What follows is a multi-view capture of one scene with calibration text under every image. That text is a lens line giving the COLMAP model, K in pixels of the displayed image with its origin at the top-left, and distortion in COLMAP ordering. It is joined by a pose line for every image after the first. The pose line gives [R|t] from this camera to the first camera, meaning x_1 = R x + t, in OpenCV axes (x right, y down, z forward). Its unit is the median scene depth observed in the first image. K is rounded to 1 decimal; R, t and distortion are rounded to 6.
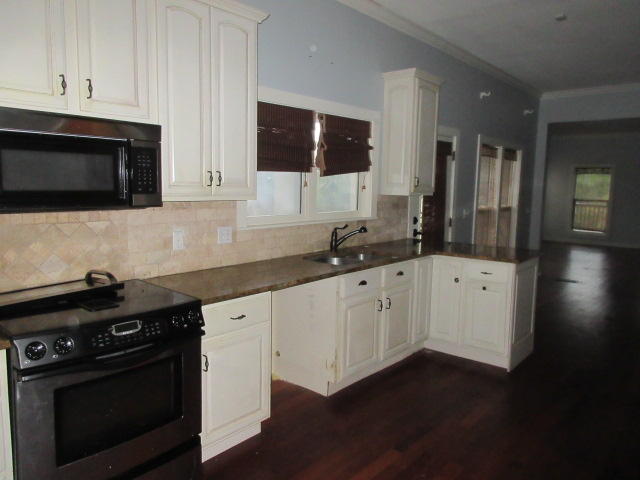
lens RADIAL K [[477.4, 0, 319.7], [0, 477.4, 237.9], [0, 0, 1]] dist [0.007872, -0.013277]
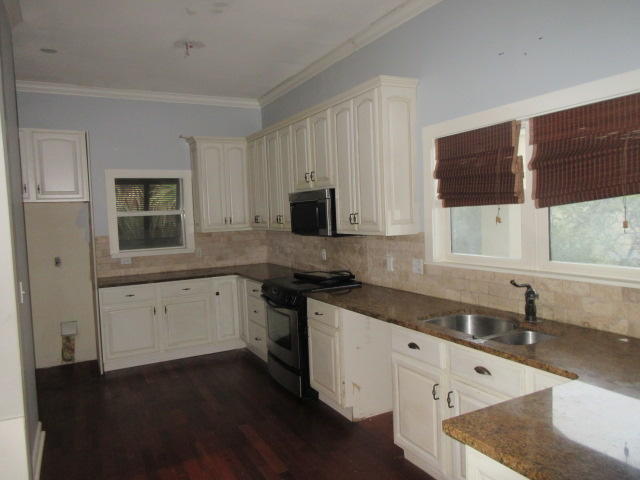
lens RADIAL K [[477.4, 0, 321.4], [0, 477.4, 239.4], [0, 0, 1]] dist [0.007872, -0.013277]
pose [[-0.357910, 0.049272, -0.932455, 0.820886], [-0.077082, 0.993639, 0.082092, -0.126685], [0.930569, 0.101258, -0.351835, 1.046432]]
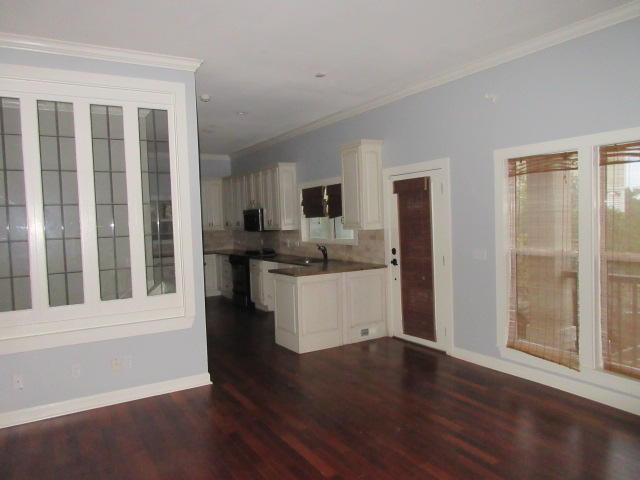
lens RADIAL K [[477.4, 0, 318.5], [0, 477.4, 238.7], [0, 0, 1]] dist [0.007872, -0.013277]
pose [[-0.317115, 0.031669, -0.947858, 1.934527], [-0.082024, 0.994781, 0.060679, -0.174138], [0.944833, 0.096989, -0.312863, 1.688800]]
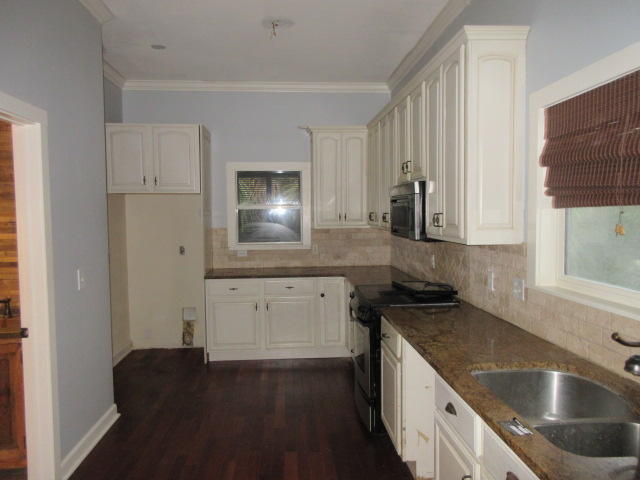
lens RADIAL K [[477.4, 0, 318.6], [0, 477.4, 239.5], [0, 0, 1]] dist [0.007872, -0.013277]
pose [[-0.703997, 0.029858, -0.709575, 0.541269], [-0.084926, 0.988408, 0.125850, -0.142902], [0.705107, 0.148859, -0.693300, 1.162634]]
